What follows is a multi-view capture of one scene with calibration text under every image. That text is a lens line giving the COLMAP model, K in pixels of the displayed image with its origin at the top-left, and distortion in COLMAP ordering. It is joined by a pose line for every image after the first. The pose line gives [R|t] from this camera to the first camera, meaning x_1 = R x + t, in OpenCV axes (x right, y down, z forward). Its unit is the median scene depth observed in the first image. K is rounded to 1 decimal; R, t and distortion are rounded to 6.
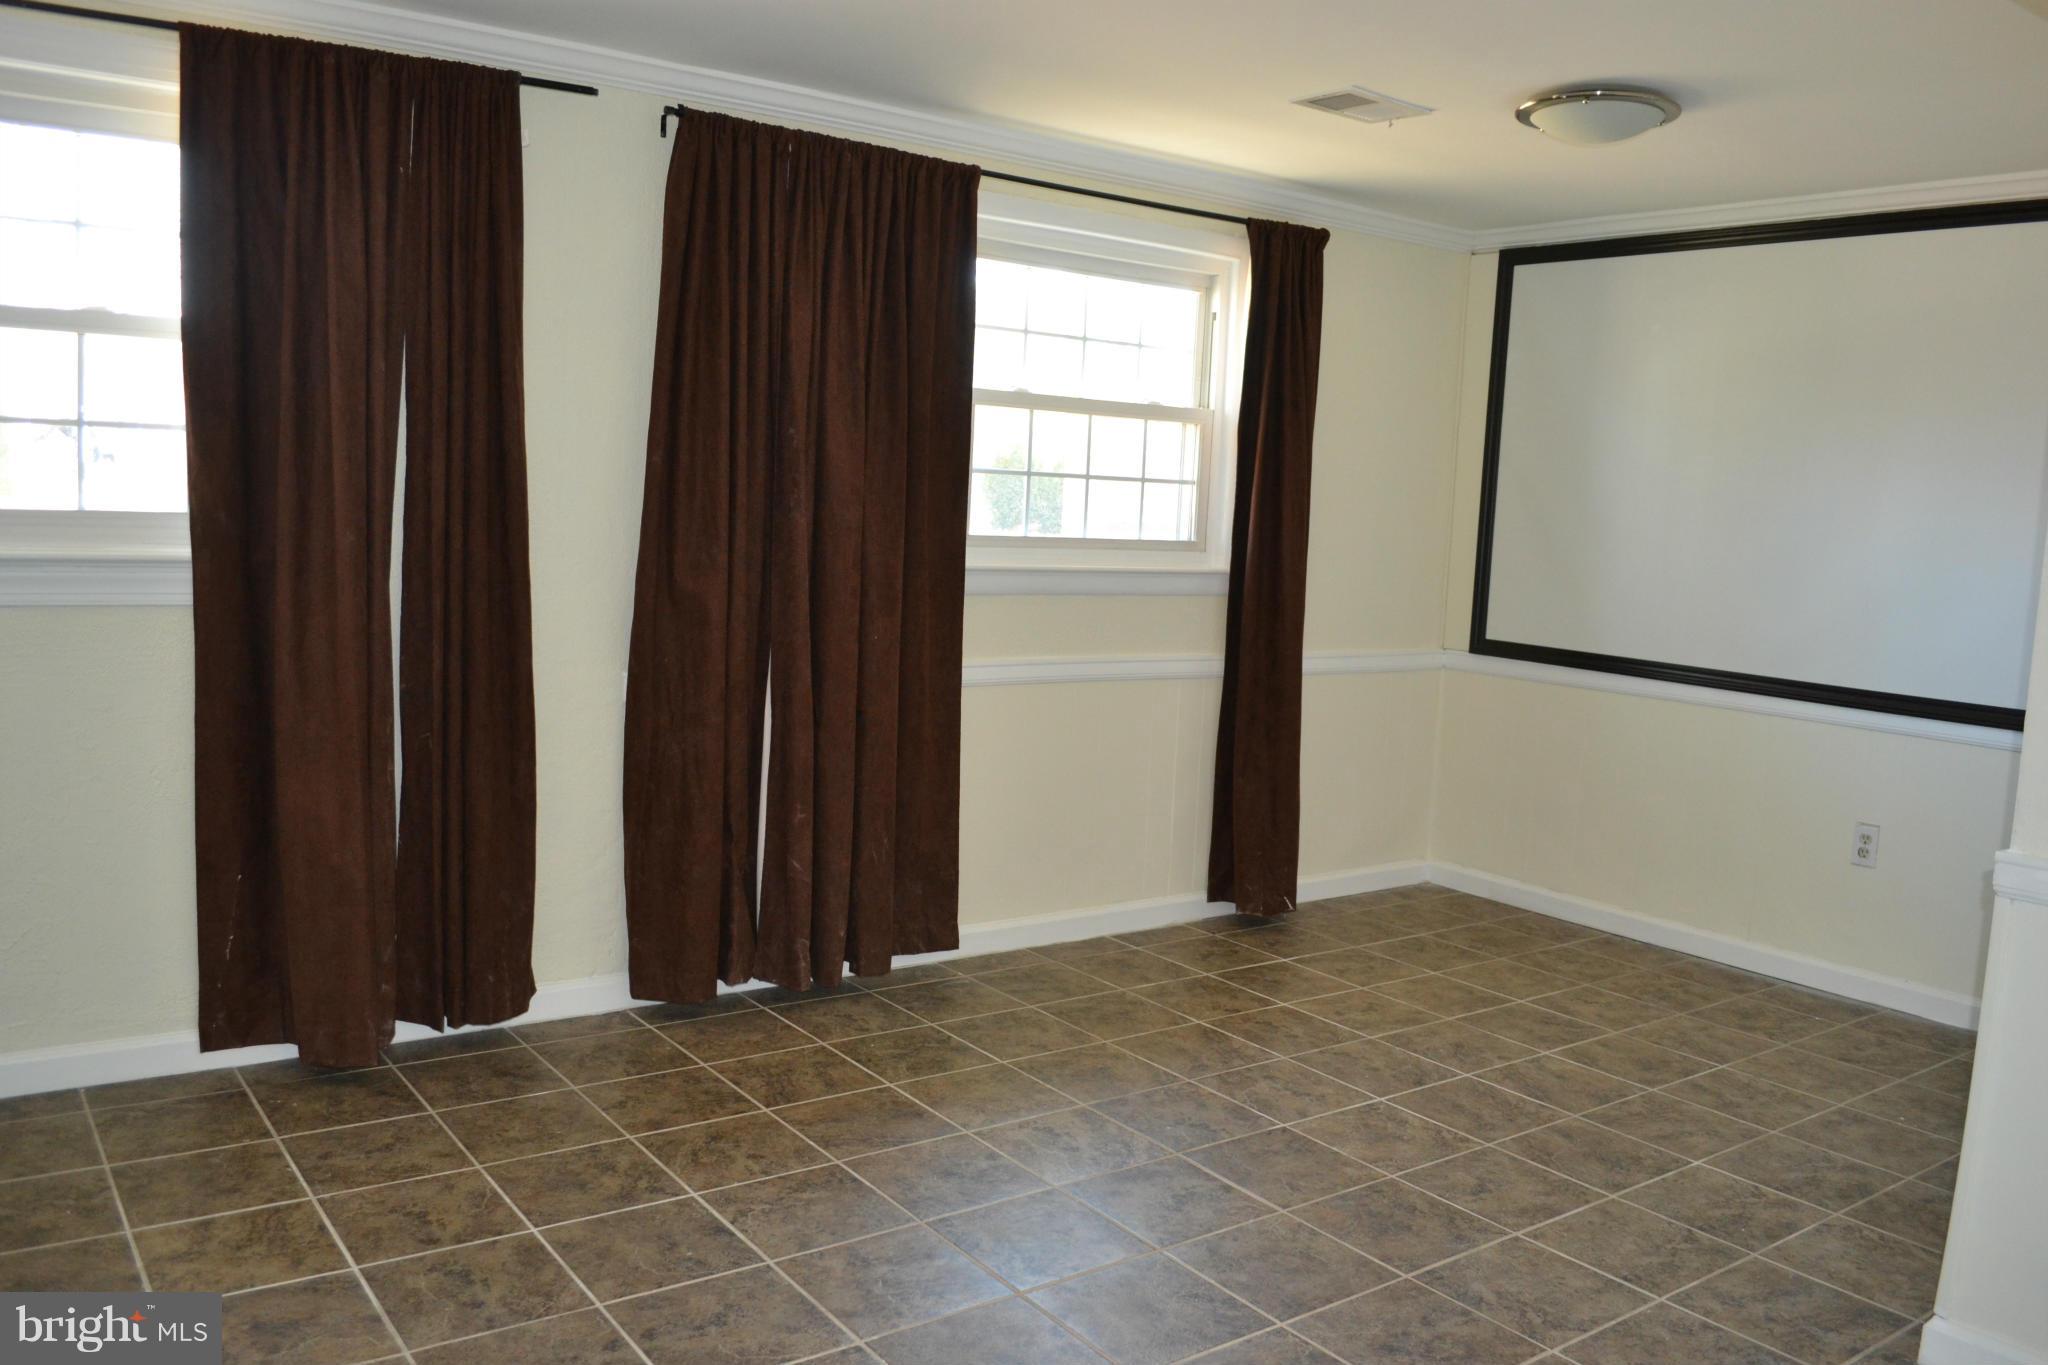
lens RADIAL K [[1630.1, 0, 1031.9], [0, 1630.1, 683.1], [0, 0, 1]] dist [-0.087541, 0.015199]
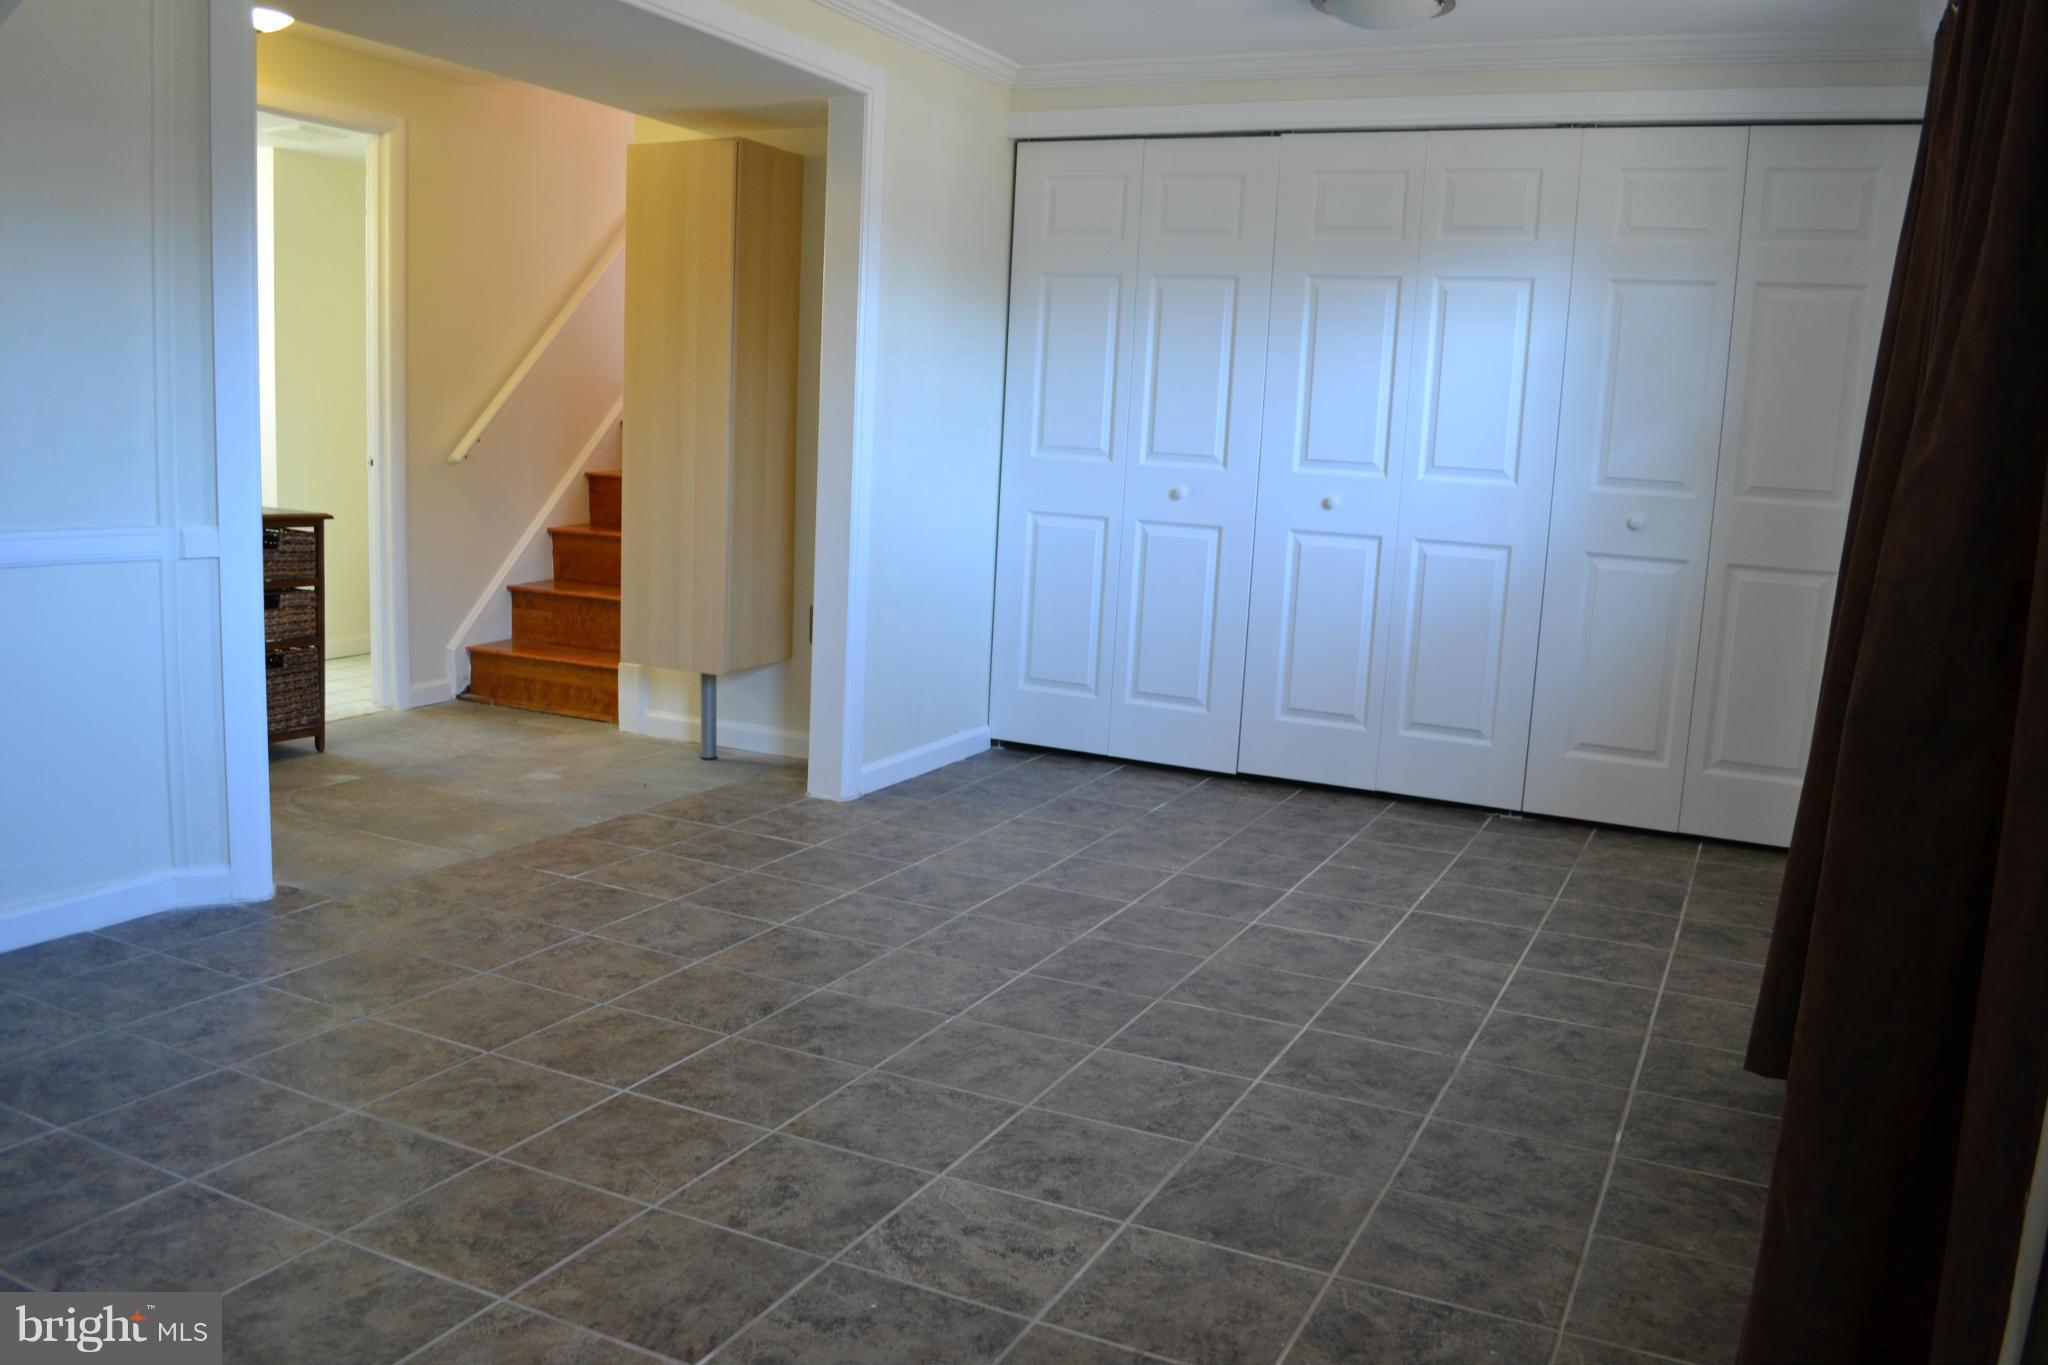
lens RADIAL K [[1630.1, 0, 1031.9], [0, 1630.1, 683.1], [0, 0, 1]] dist [-0.087541, 0.015199]
pose [[-0.878593, -0.012023, -0.477420, 0.383373], [-0.139209, 0.962717, 0.231940, -0.119500], [0.456831, 0.270242, -0.847511, 1.745048]]
